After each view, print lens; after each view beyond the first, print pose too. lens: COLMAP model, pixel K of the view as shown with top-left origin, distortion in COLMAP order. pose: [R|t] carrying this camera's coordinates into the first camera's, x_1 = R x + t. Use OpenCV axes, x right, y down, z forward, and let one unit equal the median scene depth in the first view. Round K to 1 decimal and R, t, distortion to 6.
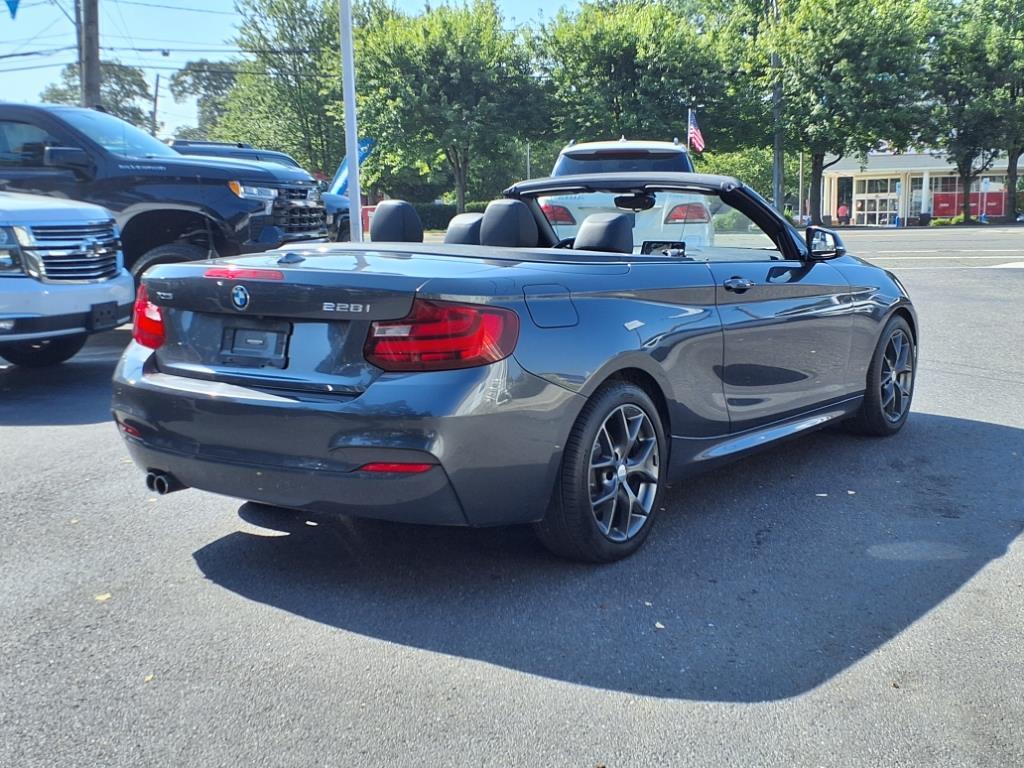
lens RADIAL K [[1227.9, 0, 514.9], [0, 1227.9, 428.8], [0, 0, 1]] dist [0.191313, -0.481744]
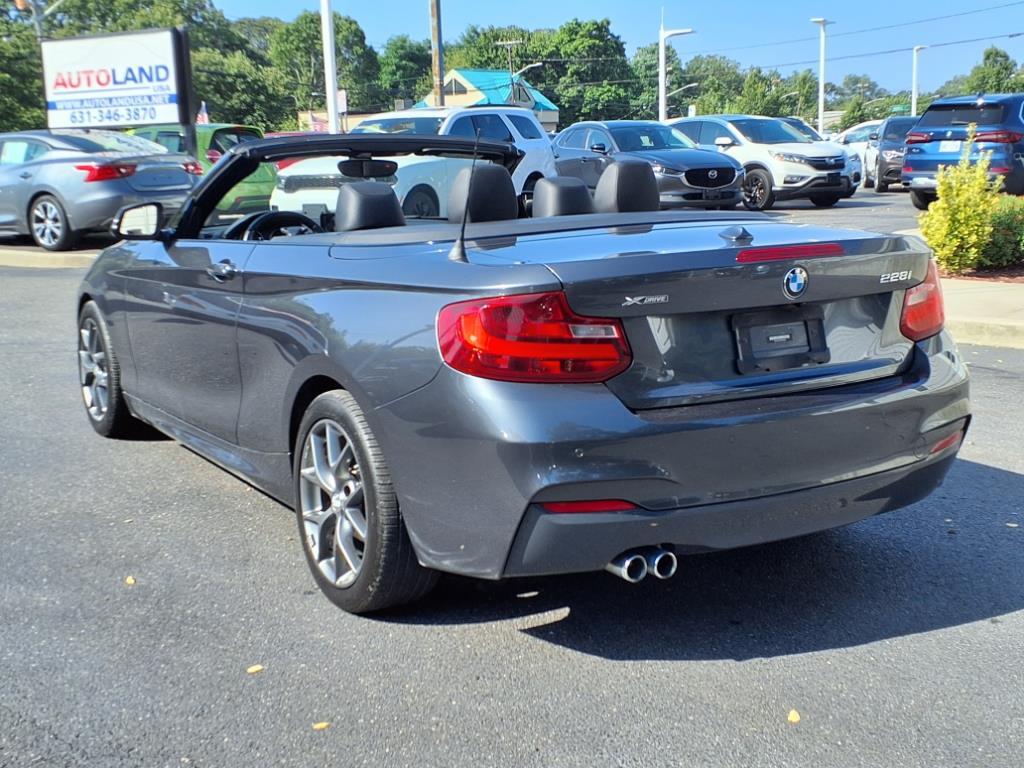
lens RADIAL K [[1227.9, 0, 514.9], [0, 1227.9, 428.8], [0, 0, 1]] dist [0.191313, -0.481744]
pose [[0.415049, -0.192916, 0.889111, -0.400320], [0.178031, 0.975589, 0.128573, -0.058682], [-0.892210, 0.104925, 0.439262, 0.327111]]
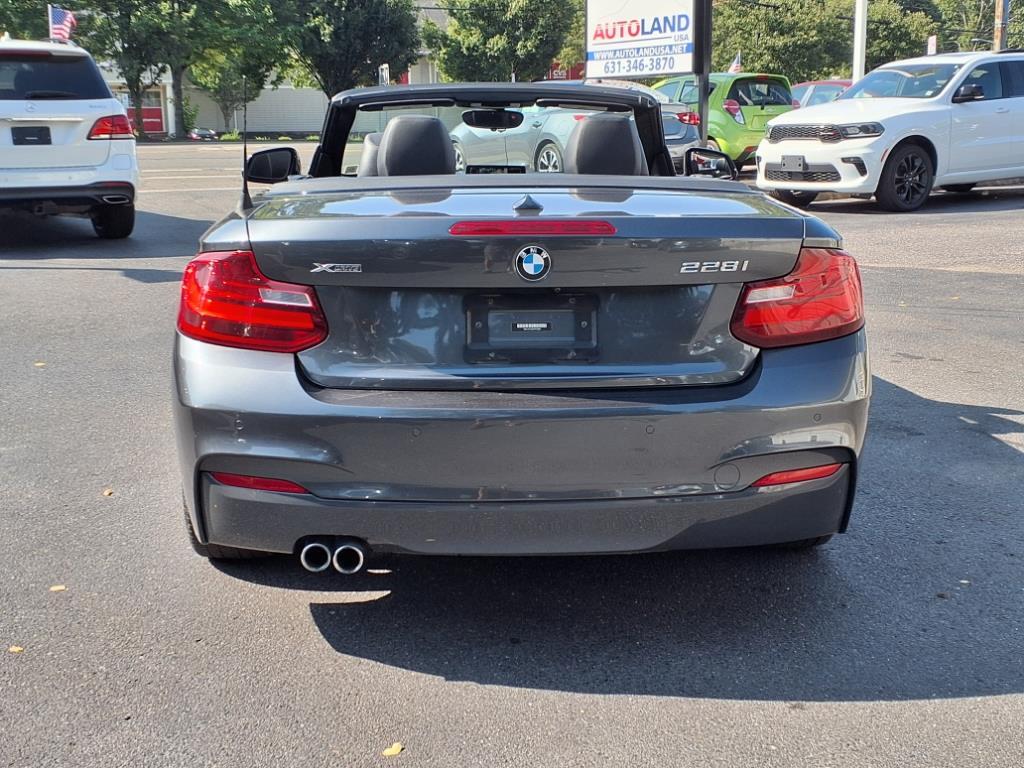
lens RADIAL K [[1227.9, 0, 514.9], [0, 1227.9, 428.8], [0, 0, 1]] dist [0.191313, -0.481744]
pose [[0.788842, -0.142948, 0.597740, -0.254990], [0.103926, 0.989595, 0.099507, -0.033553], [-0.605745, -0.016375, 0.795490, 0.187353]]
